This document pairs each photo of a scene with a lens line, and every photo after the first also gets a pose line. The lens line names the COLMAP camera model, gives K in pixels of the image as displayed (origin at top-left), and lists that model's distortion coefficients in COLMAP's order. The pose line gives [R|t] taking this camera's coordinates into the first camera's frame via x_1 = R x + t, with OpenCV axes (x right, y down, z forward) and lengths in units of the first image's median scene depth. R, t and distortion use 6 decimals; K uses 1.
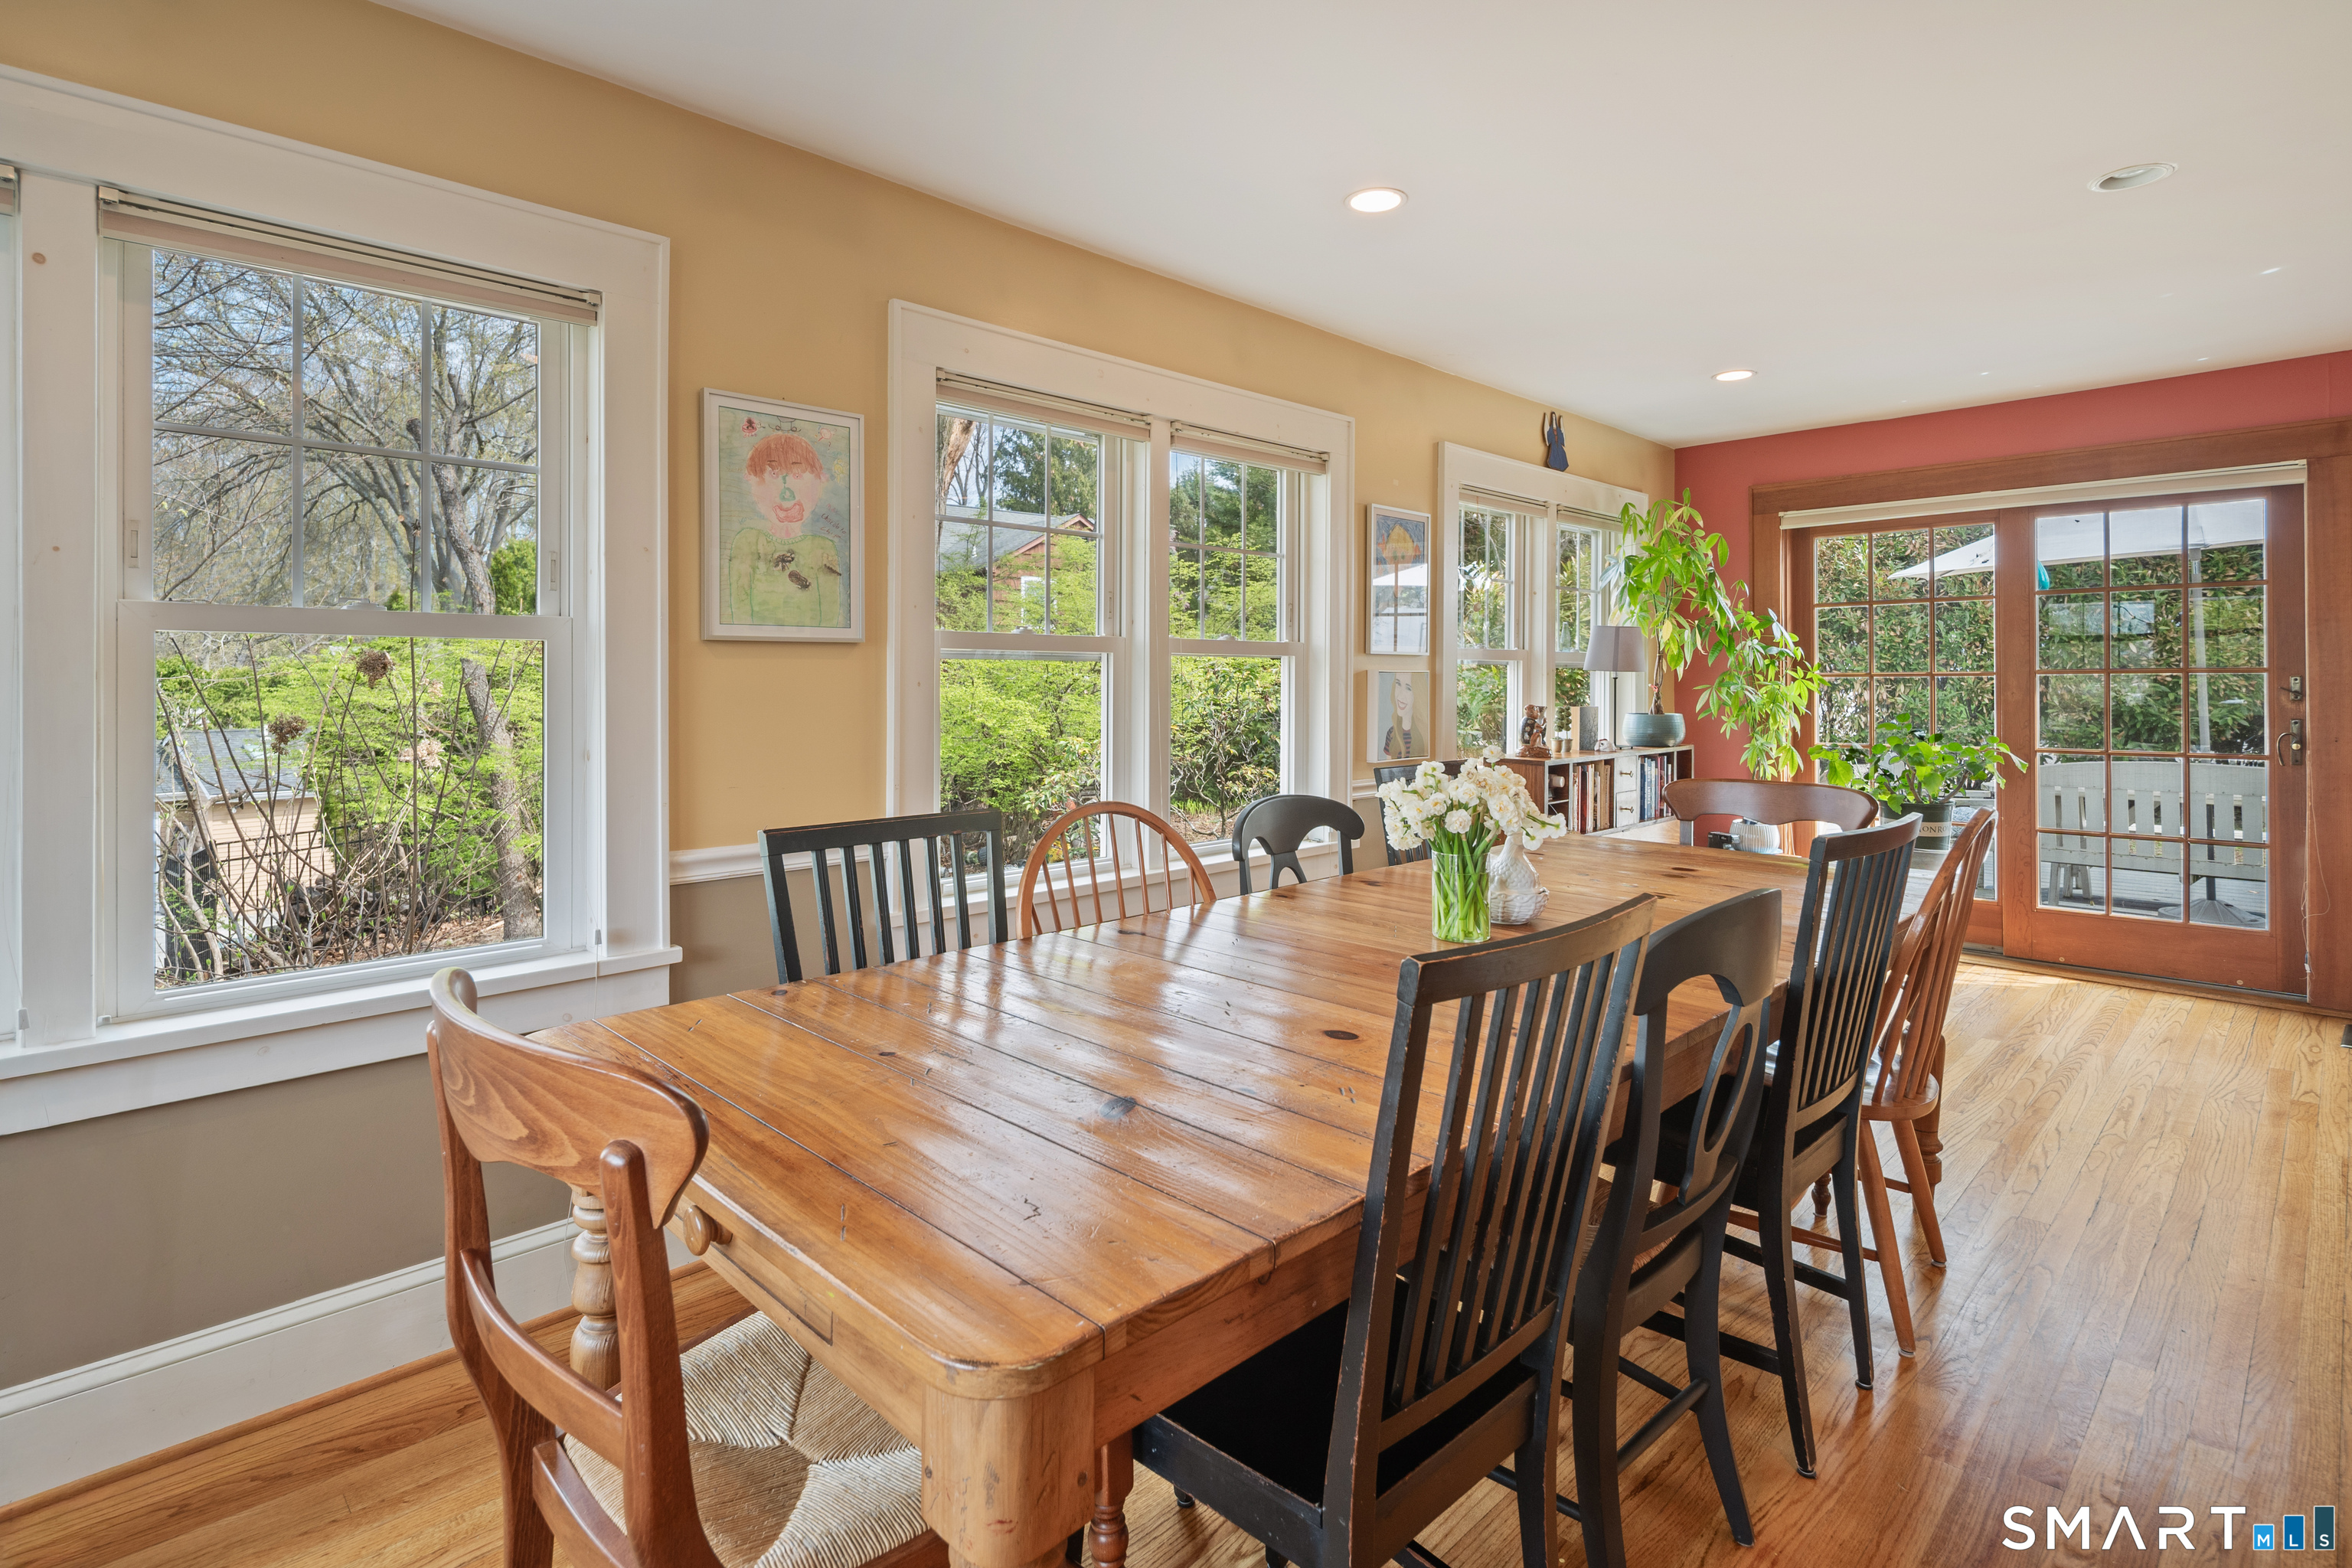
lens RADIAL K [[1160.9, 0, 1171.9], [0, 1160.9, 684.2], [0, 0, 1]] dist [0.001379, 0.000057]
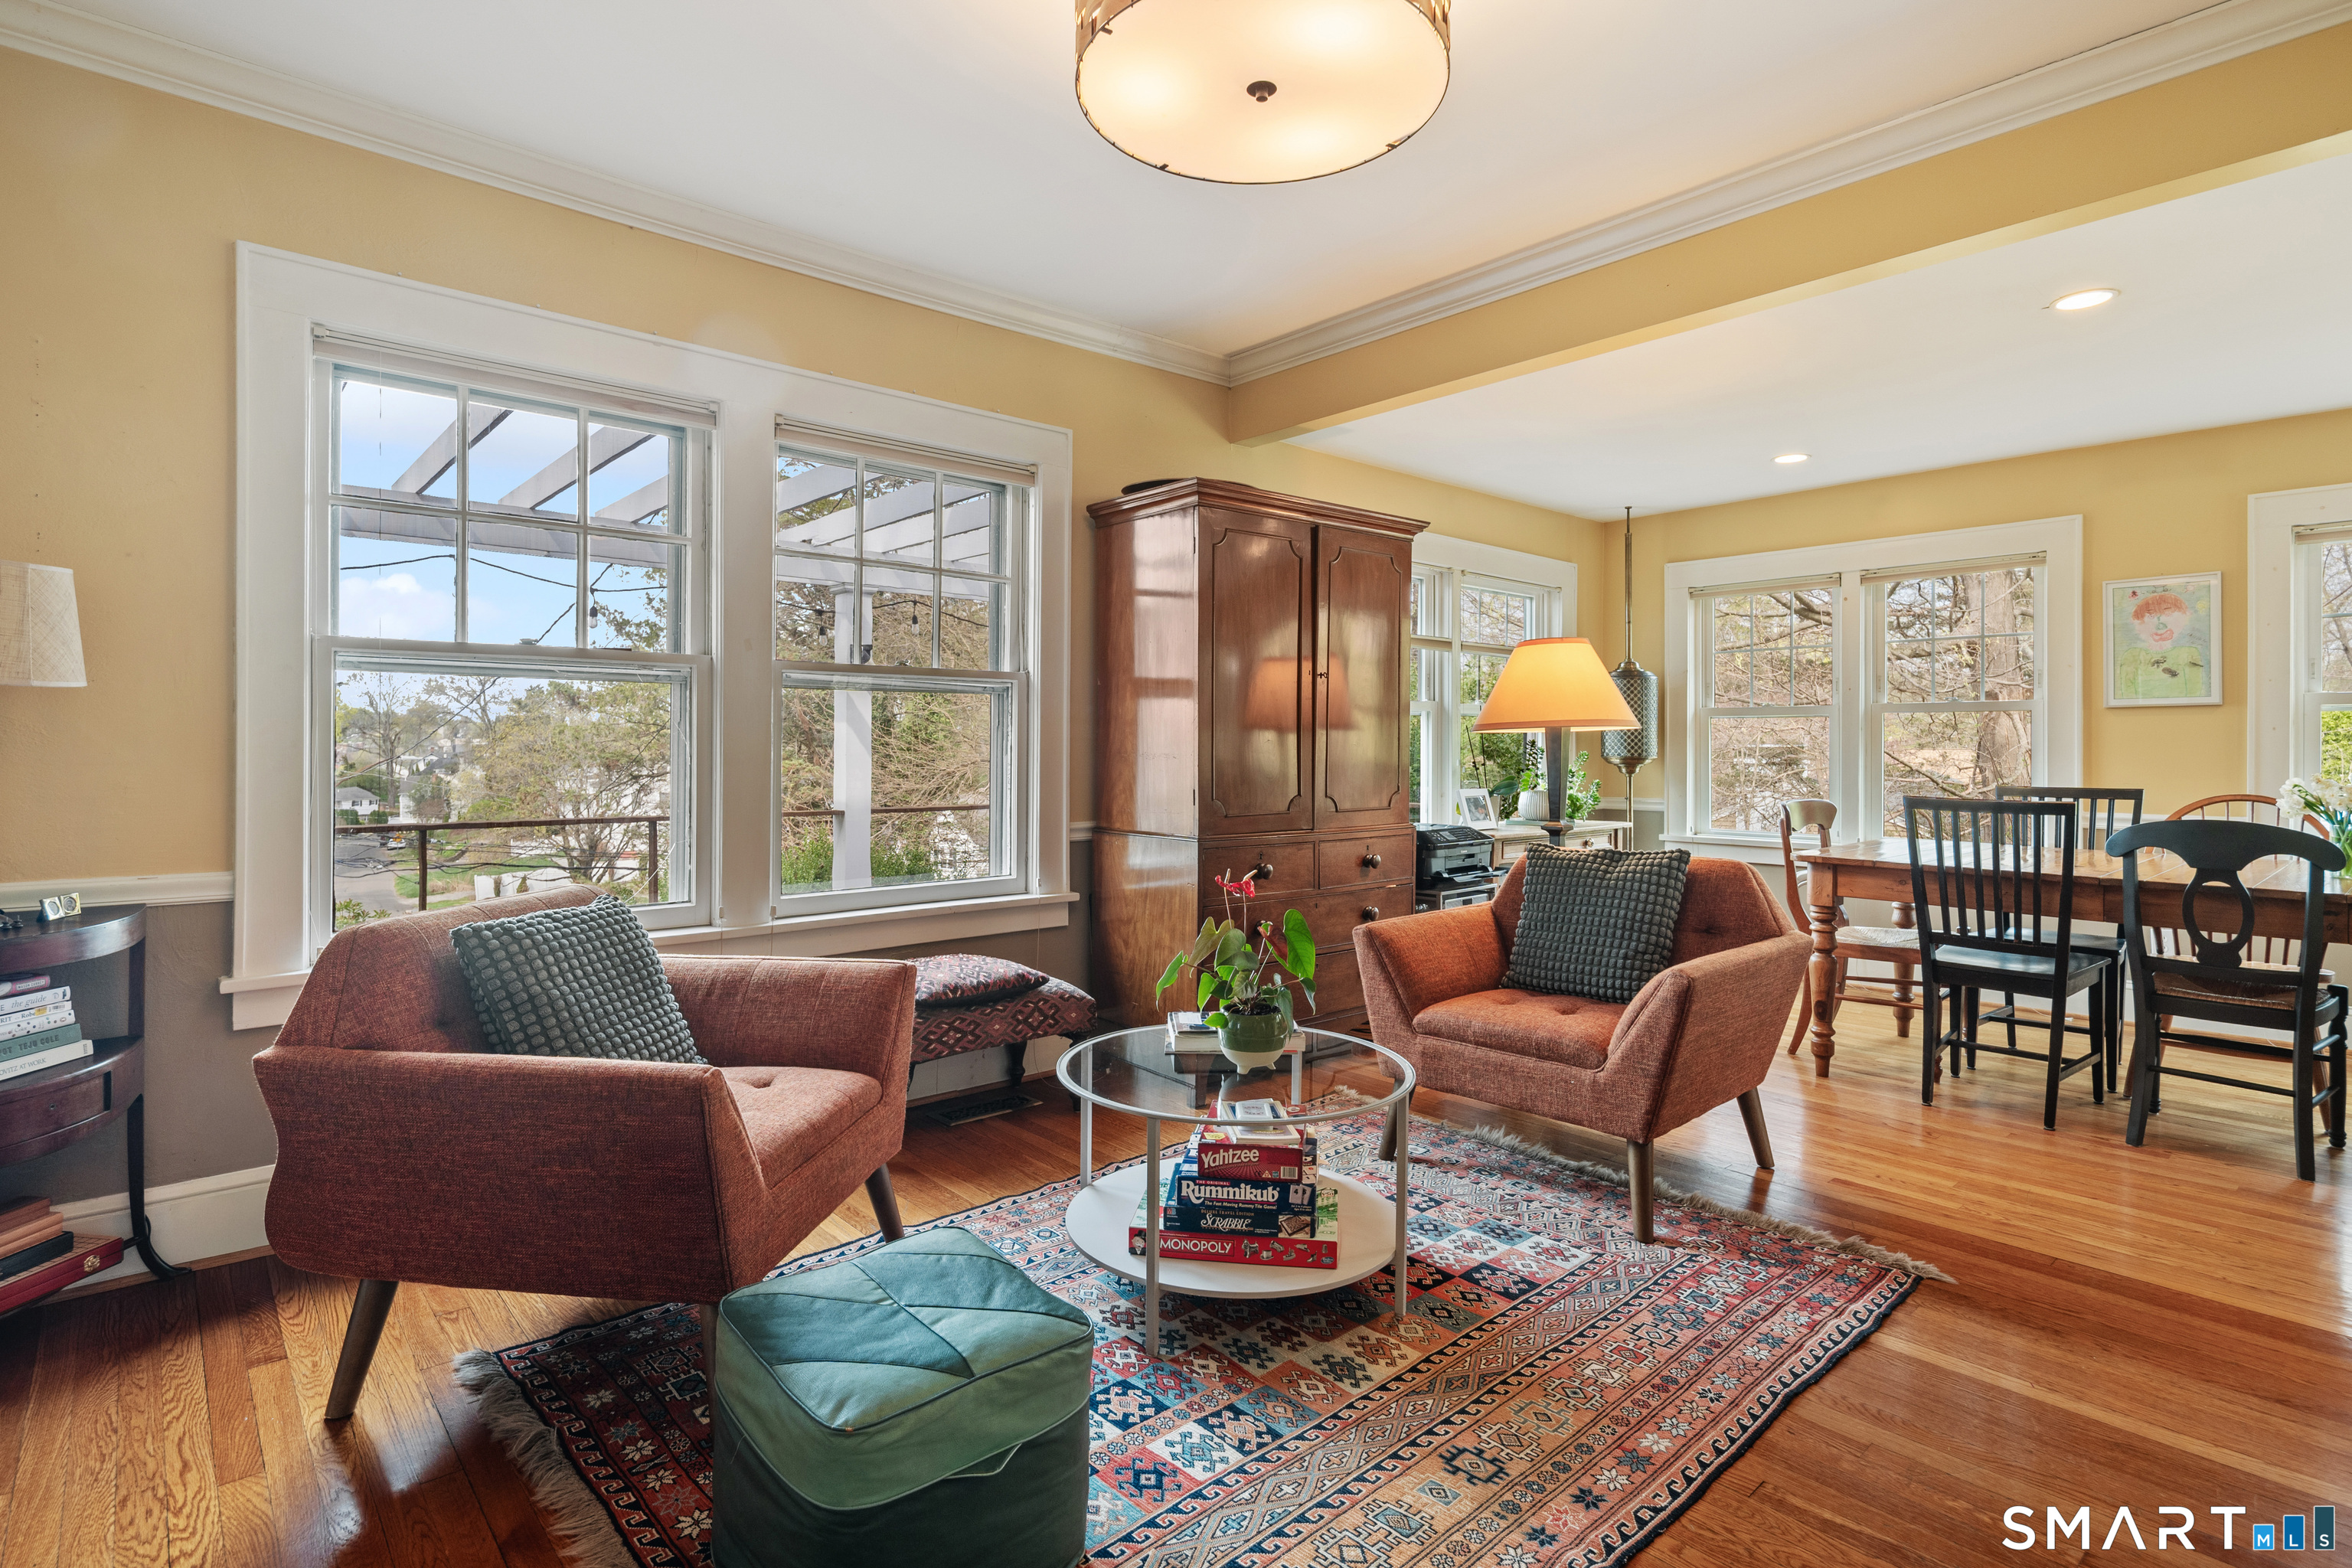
lens RADIAL K [[1168.1, 0, 1175.1], [0, 1168.1, 745.6], [0, 0, 1]] dist [0.001892, 0.000091]
pose [[-0.045817, -0.000482, -0.998950, 1.549175], [-0.003402, 0.999994, -0.000327, 0.030428], [0.998944, 0.003383, -0.045819, -0.461966]]
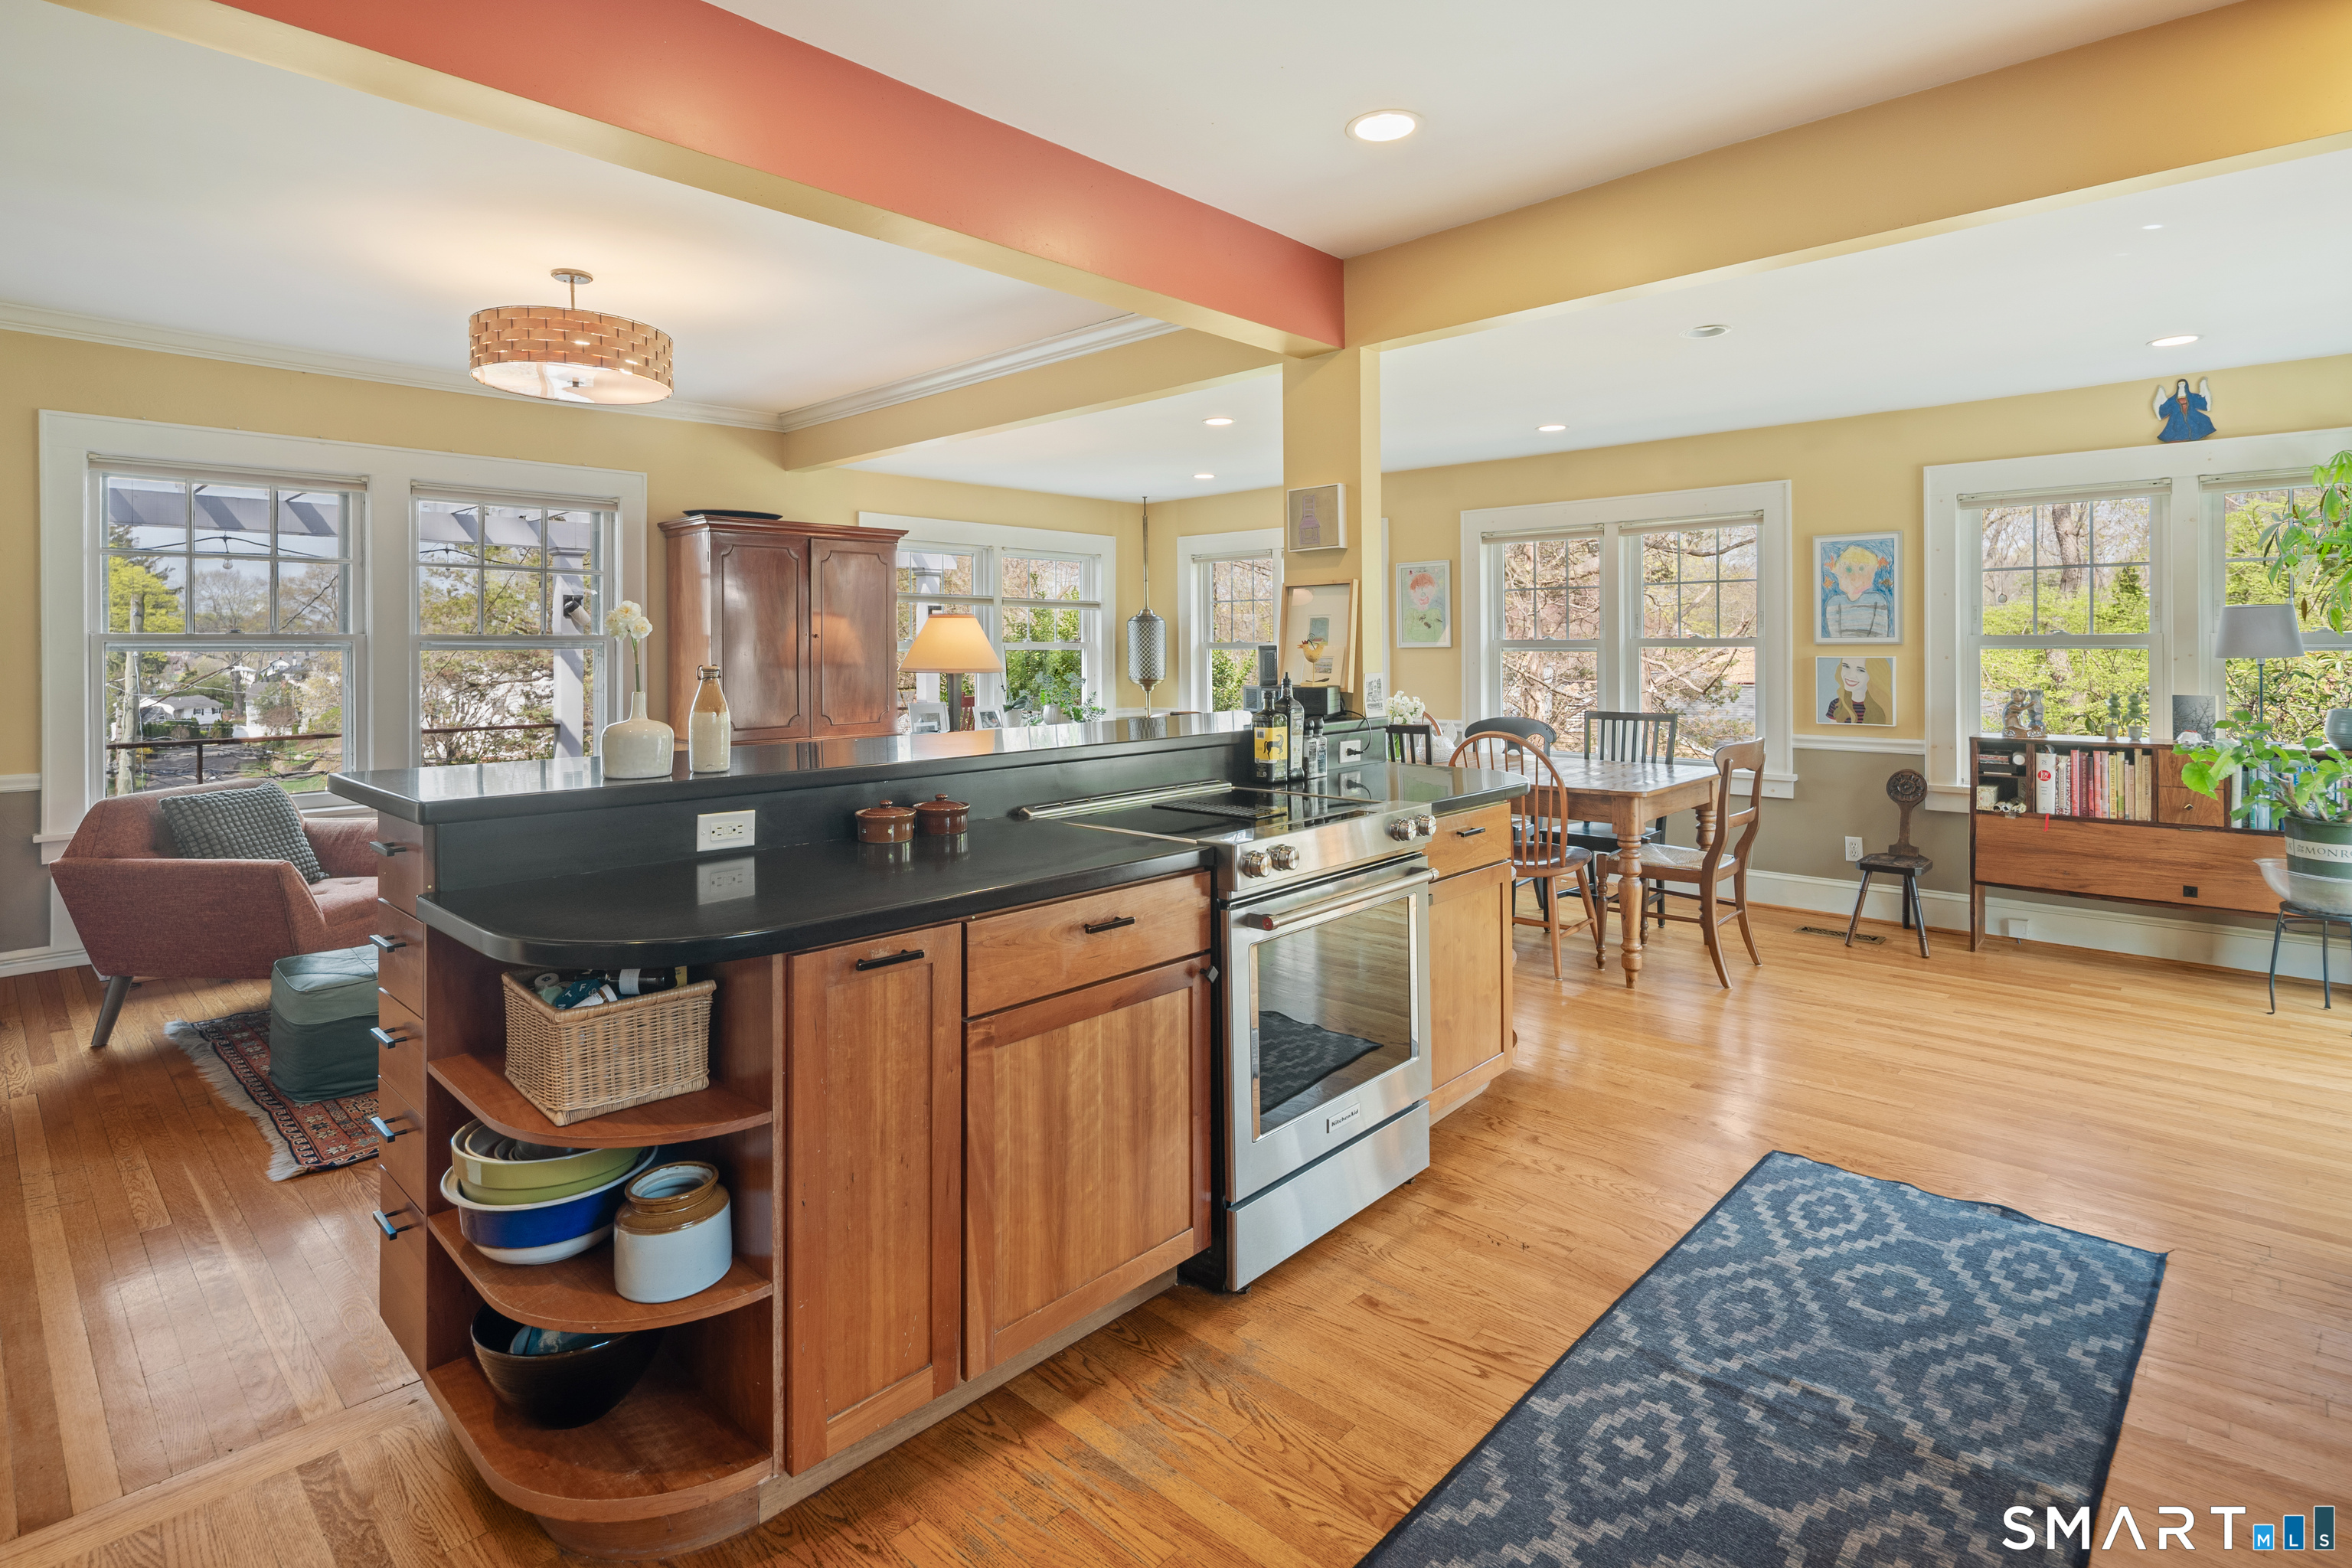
lens RADIAL K [[1159.2, 0, 1179.0], [0, 1159.2, 648.8], [0, 0, 1]] dist [-0.001111, -0.000913]
pose [[0.044981, 0.003596, -0.998981, 2.358762], [0.002797, 0.999989, 0.003725, -0.043710], [0.998984, -0.002961, 0.044971, 0.281930]]
